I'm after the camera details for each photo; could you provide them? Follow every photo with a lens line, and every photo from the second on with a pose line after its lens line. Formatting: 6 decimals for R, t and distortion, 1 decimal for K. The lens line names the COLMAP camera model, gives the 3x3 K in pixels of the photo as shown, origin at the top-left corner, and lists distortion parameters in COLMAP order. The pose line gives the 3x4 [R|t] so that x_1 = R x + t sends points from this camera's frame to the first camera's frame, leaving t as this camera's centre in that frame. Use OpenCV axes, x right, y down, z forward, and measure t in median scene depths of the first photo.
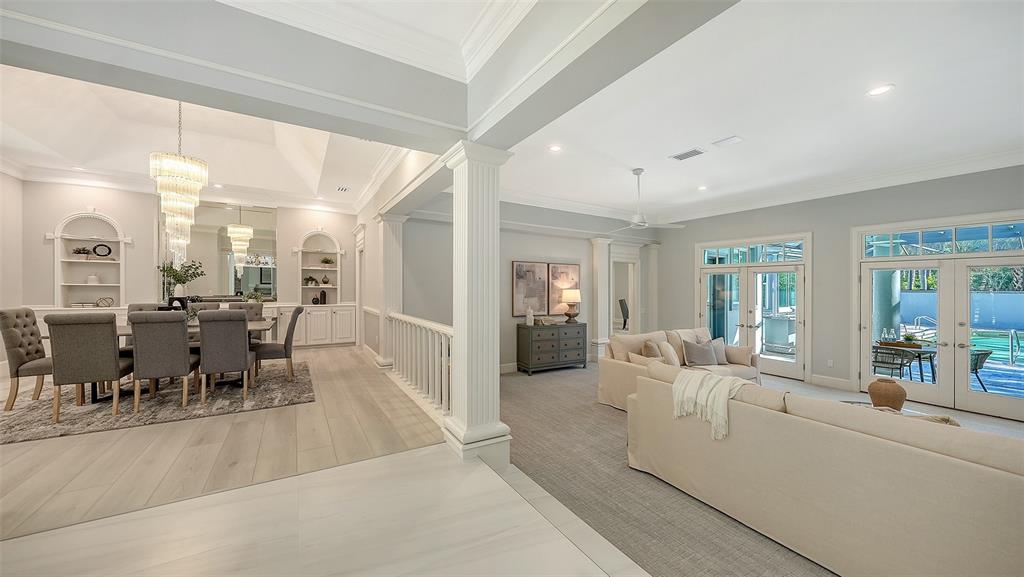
lens RADIAL K [[363.0, 0, 512.0], [0, 363.0, 288.5], [0, 0, 1]] dist [-0.000306, -0.000055]
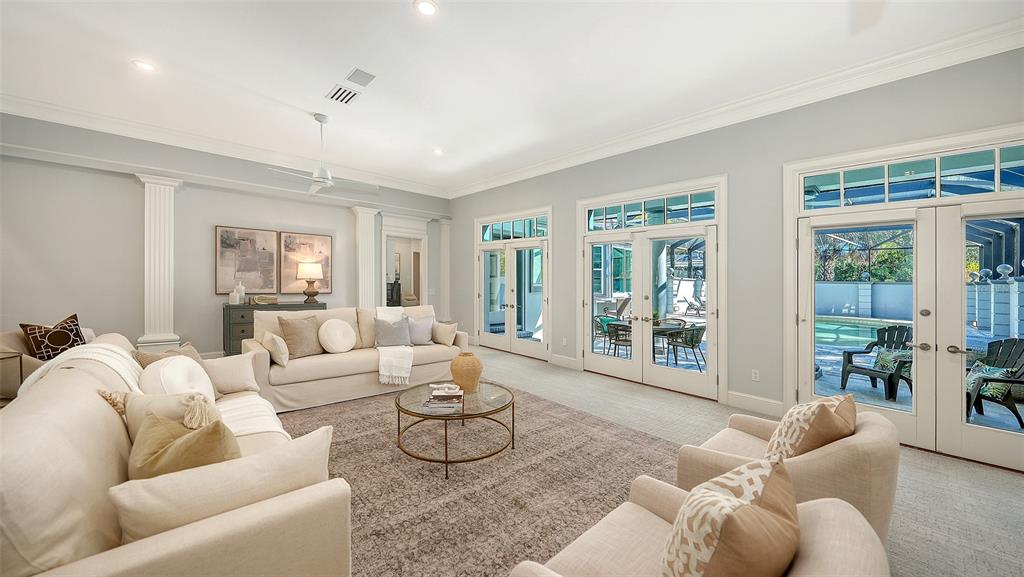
lens RADIAL K [[371.0, 0, 523.5], [0, 371.0, 284.4], [0, 0, 1]] dist [-0.000514, -0.000041]
pose [[0.981683, 0.008943, 0.190309, 0.490686], [-0.010491, 0.999920, 0.007131, 0.040116], [-0.190230, -0.008996, 0.981698, 0.048621]]
